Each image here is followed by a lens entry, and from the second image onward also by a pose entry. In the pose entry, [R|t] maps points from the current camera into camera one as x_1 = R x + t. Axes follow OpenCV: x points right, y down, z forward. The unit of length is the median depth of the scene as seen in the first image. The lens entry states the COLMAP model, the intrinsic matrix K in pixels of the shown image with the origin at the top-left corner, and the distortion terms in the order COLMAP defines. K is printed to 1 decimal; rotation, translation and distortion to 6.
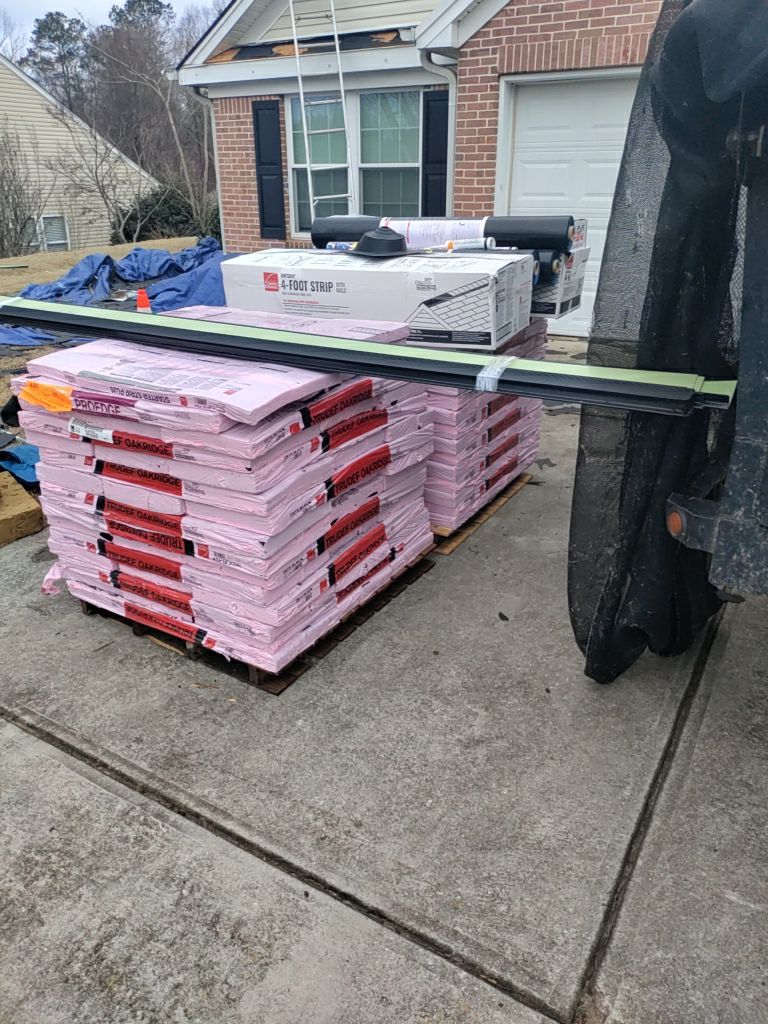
lens RADIAL K [[741.3, 0, 380.2], [0, 741.3, 503.0], [0, 0, 1]] dist [0.090880, -0.107883]
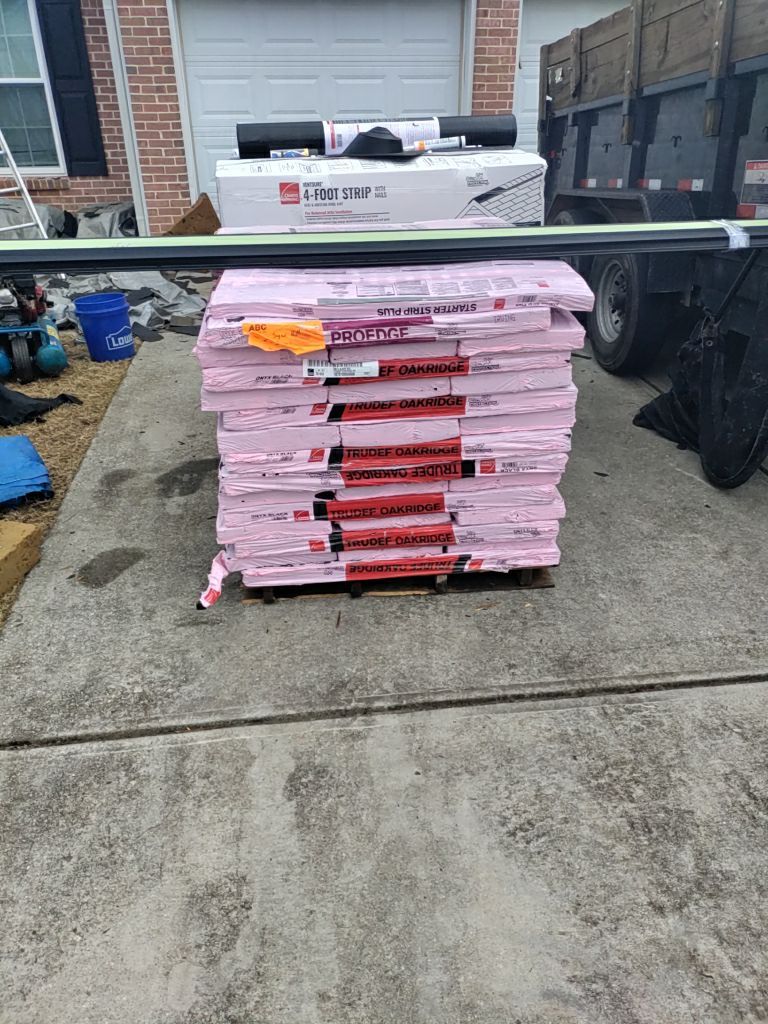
lens RADIAL K [[741.3, 0, 380.2], [0, 741.3, 503.0], [0, 0, 1]] dist [0.090880, -0.107883]
pose [[0.795644, -0.284299, 0.534906, -0.821847], [0.245609, 0.958590, 0.144155, -0.058958], [-0.553739, 0.016682, 0.832523, 0.263821]]
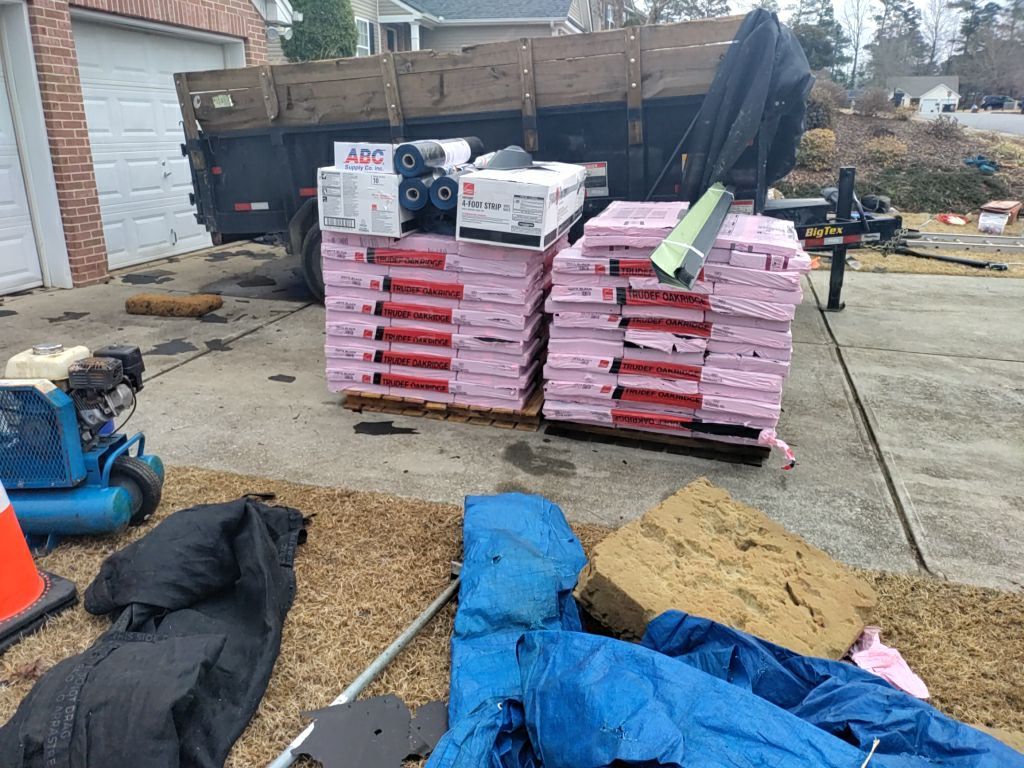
lens RADIAL K [[741.3, 0, 512.0], [0, 741.3, 384.0], [0, 0, 1]] dist [0.090880, -0.107883]
pose [[-0.275092, -0.301281, 0.912992, -1.549406], [0.371737, 0.842441, 0.390007, -0.660113], [-0.886643, 0.446681, -0.119752, 1.687858]]
